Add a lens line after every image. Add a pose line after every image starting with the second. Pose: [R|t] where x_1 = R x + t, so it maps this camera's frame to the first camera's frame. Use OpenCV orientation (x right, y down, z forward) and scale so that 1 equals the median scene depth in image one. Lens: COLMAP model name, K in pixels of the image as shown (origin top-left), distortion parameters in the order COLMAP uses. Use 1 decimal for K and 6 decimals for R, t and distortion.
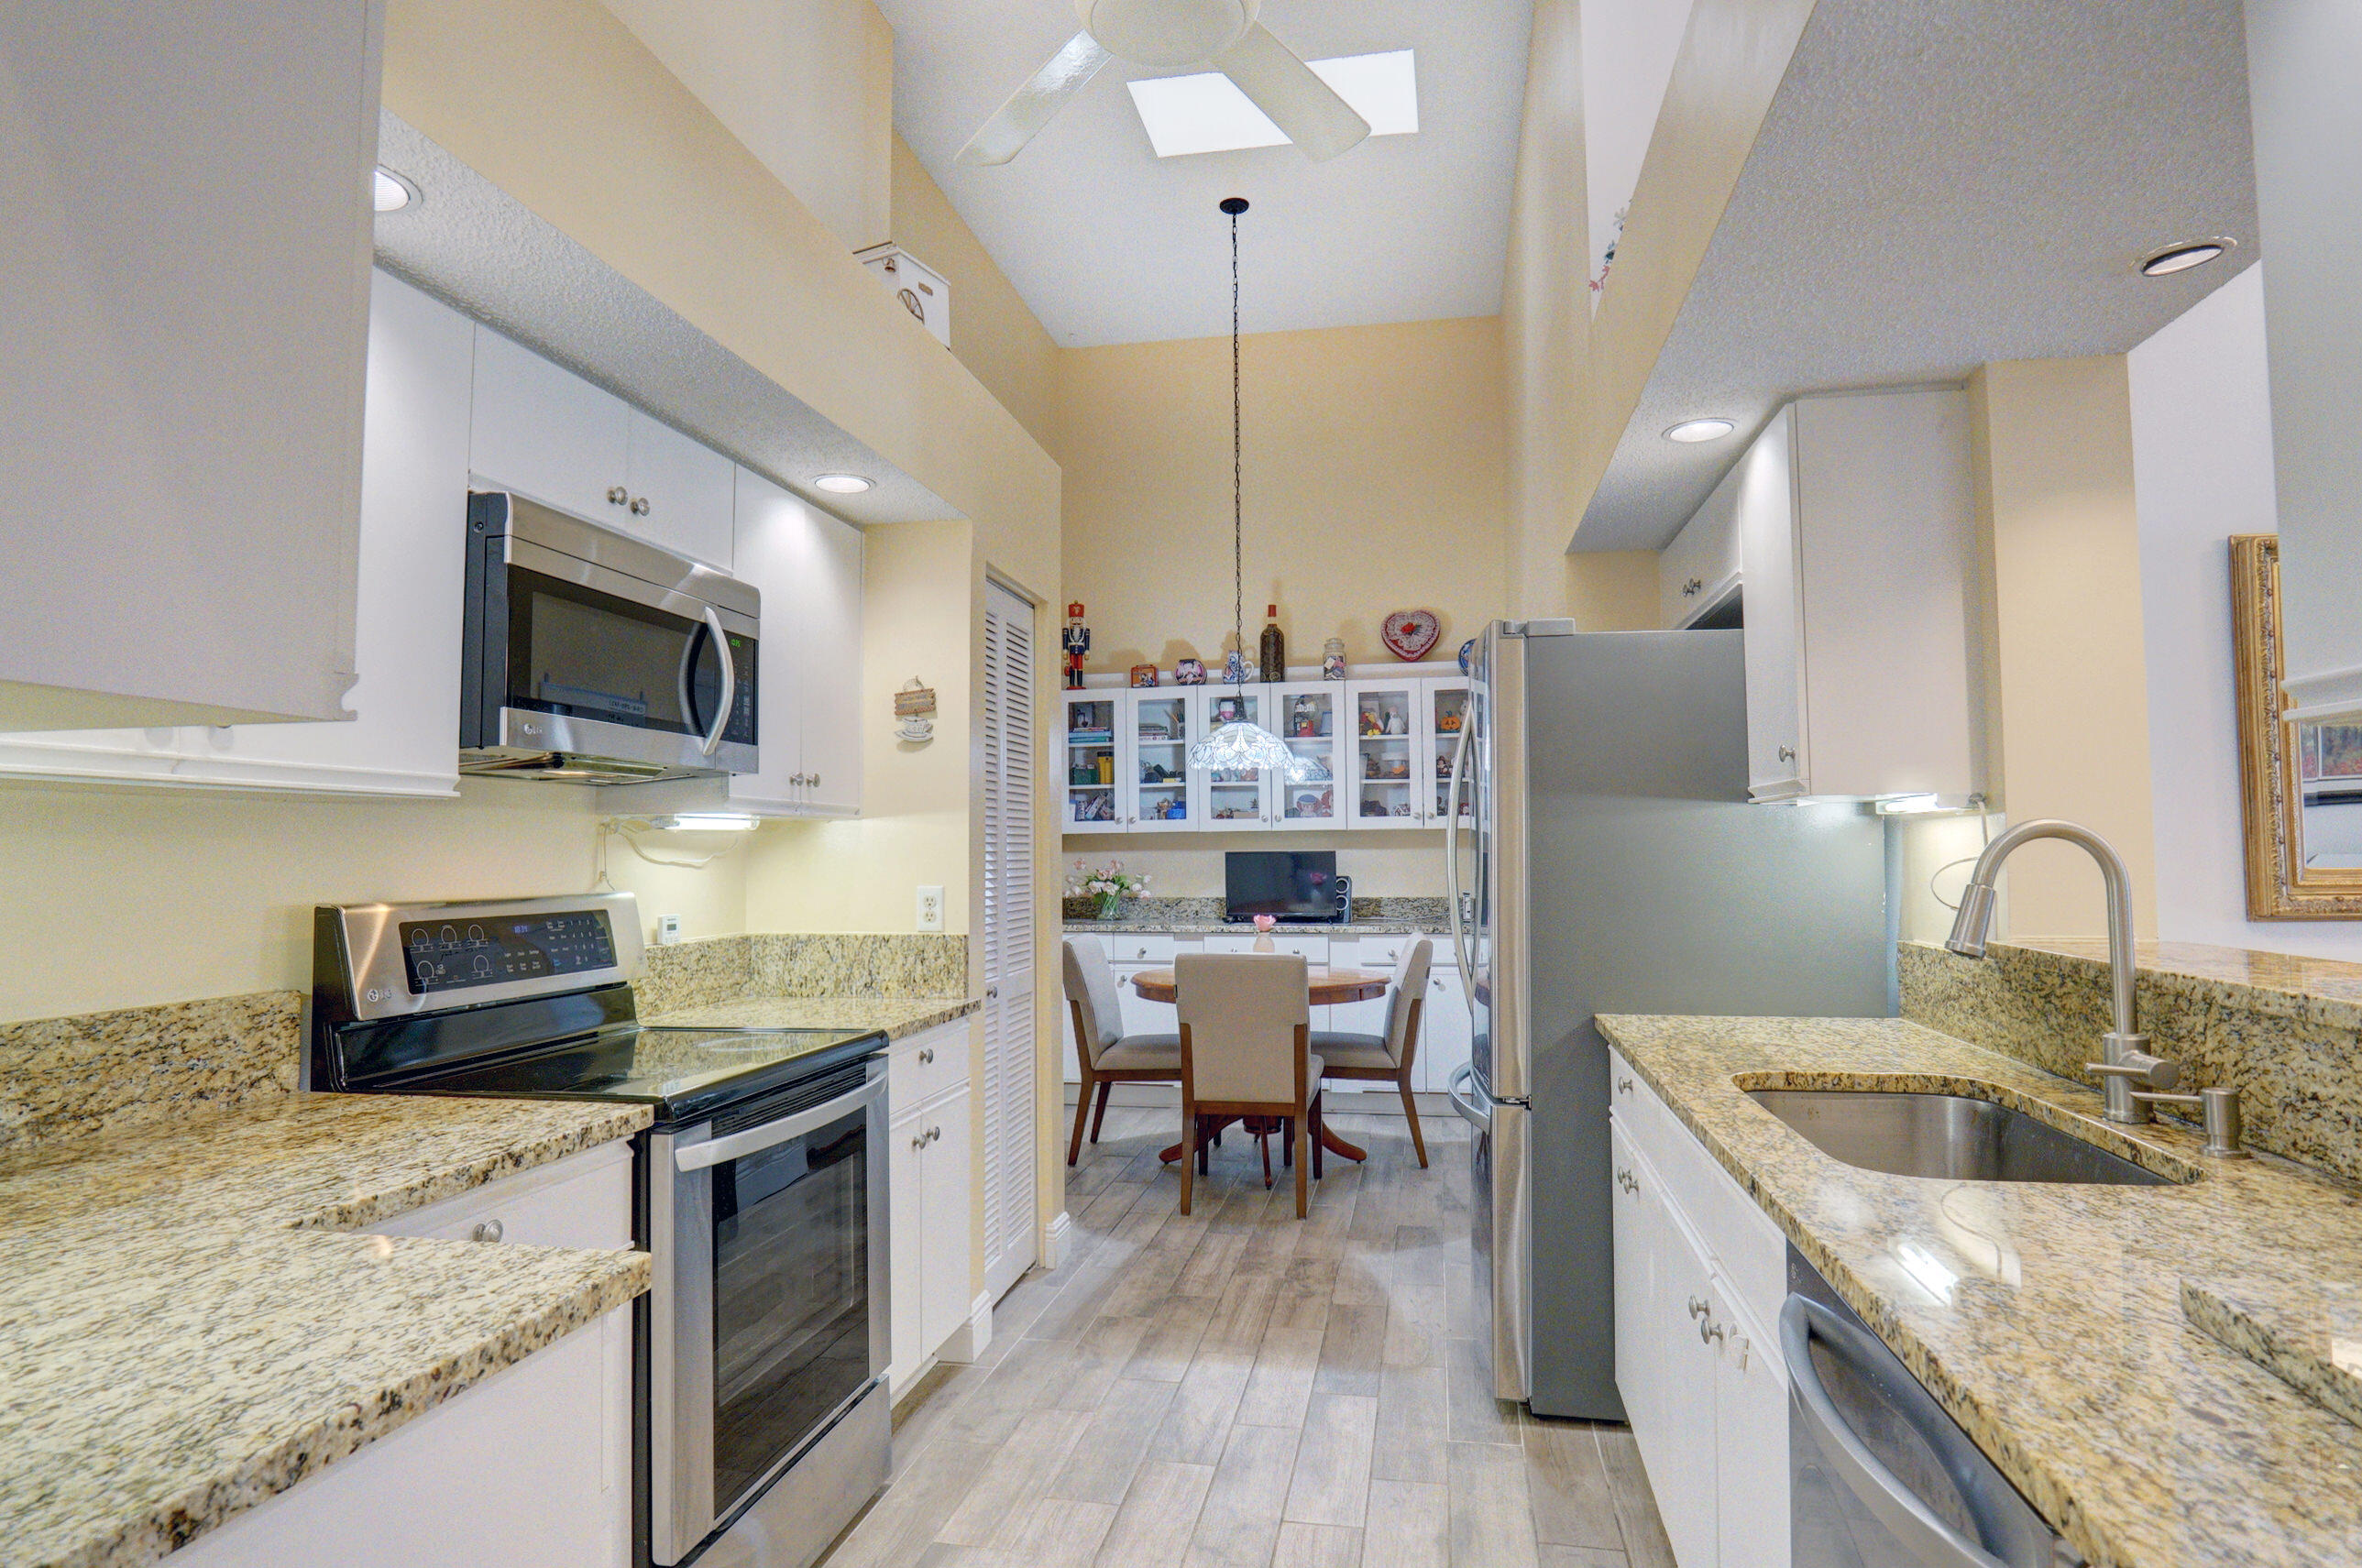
lens RADIAL K [[1275.0, 0, 1181.8], [0, 1275.0, 784.6], [0, 0, 1]] dist [-0.021656, 0.002429]
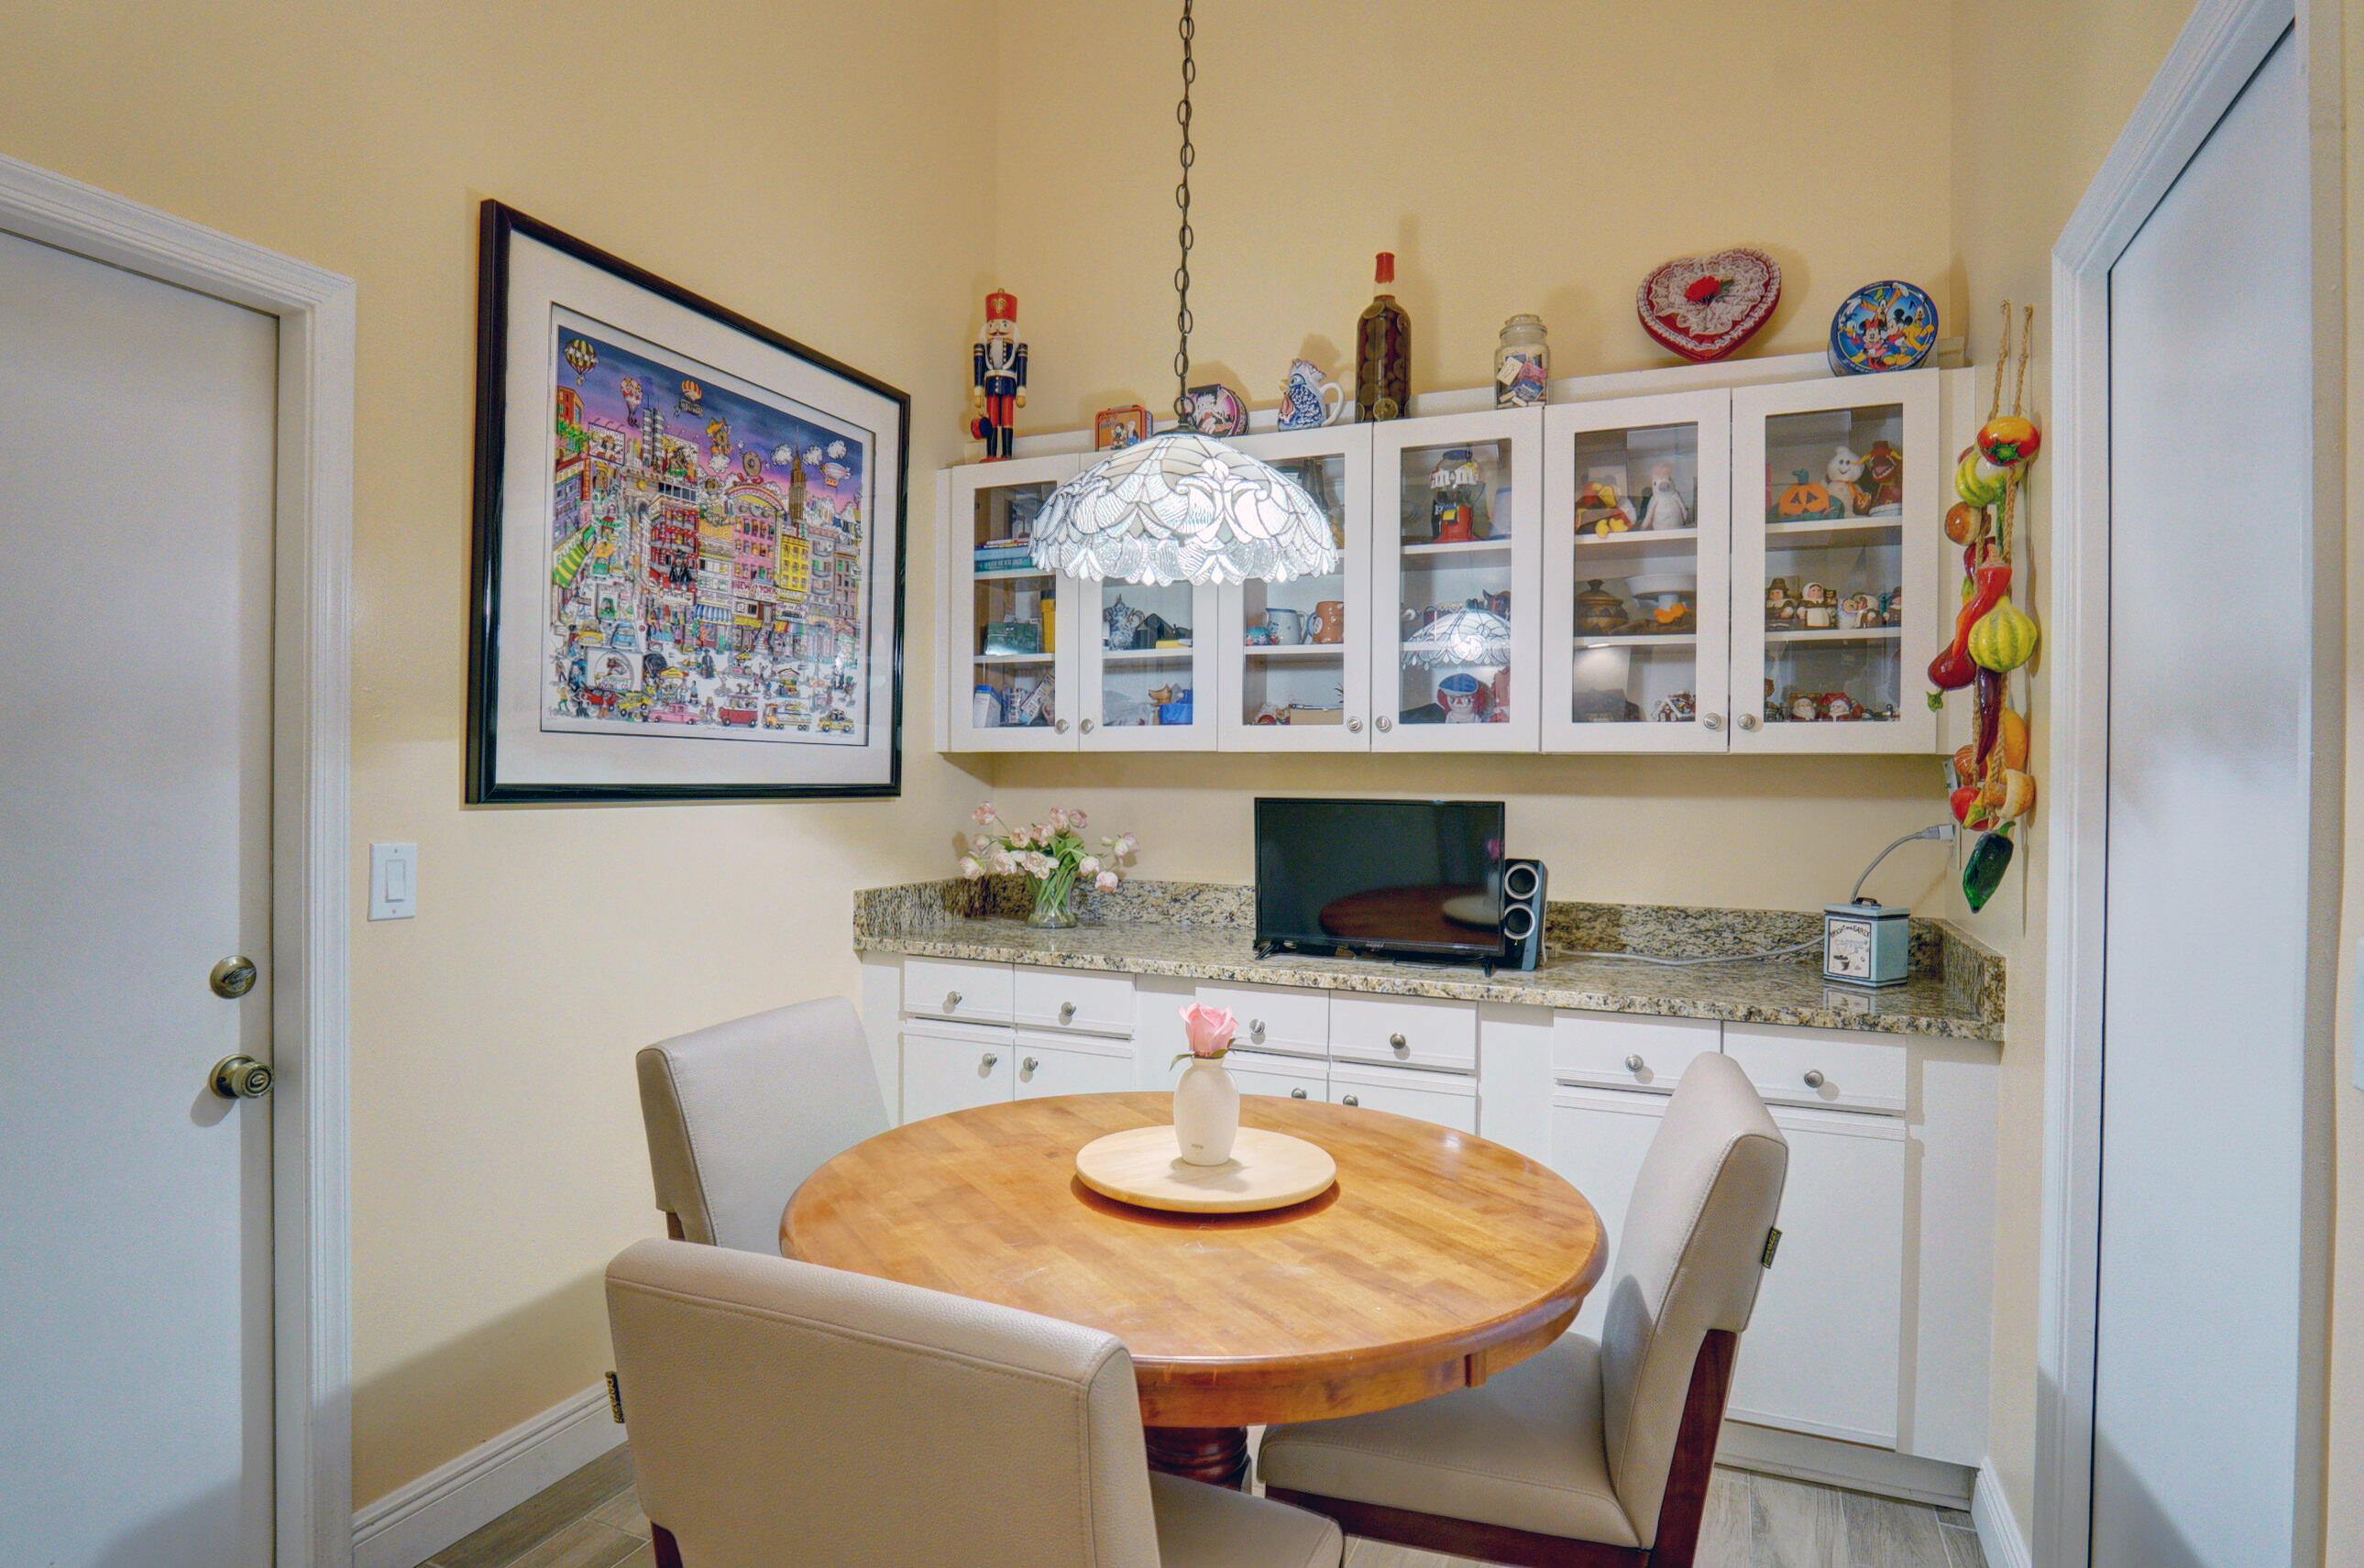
lens RADIAL K [[1276.1, 0, 1181.5], [0, 1276.1, 781.1], [0, 0, 1]] dist [-0.021656, 0.002429]
pose [[0.981036, 0.020951, -0.192691, 0.091405], [-0.012484, 0.998907, 0.045051, 0.027272], [0.193425, -0.041791, 0.980225, 0.540779]]
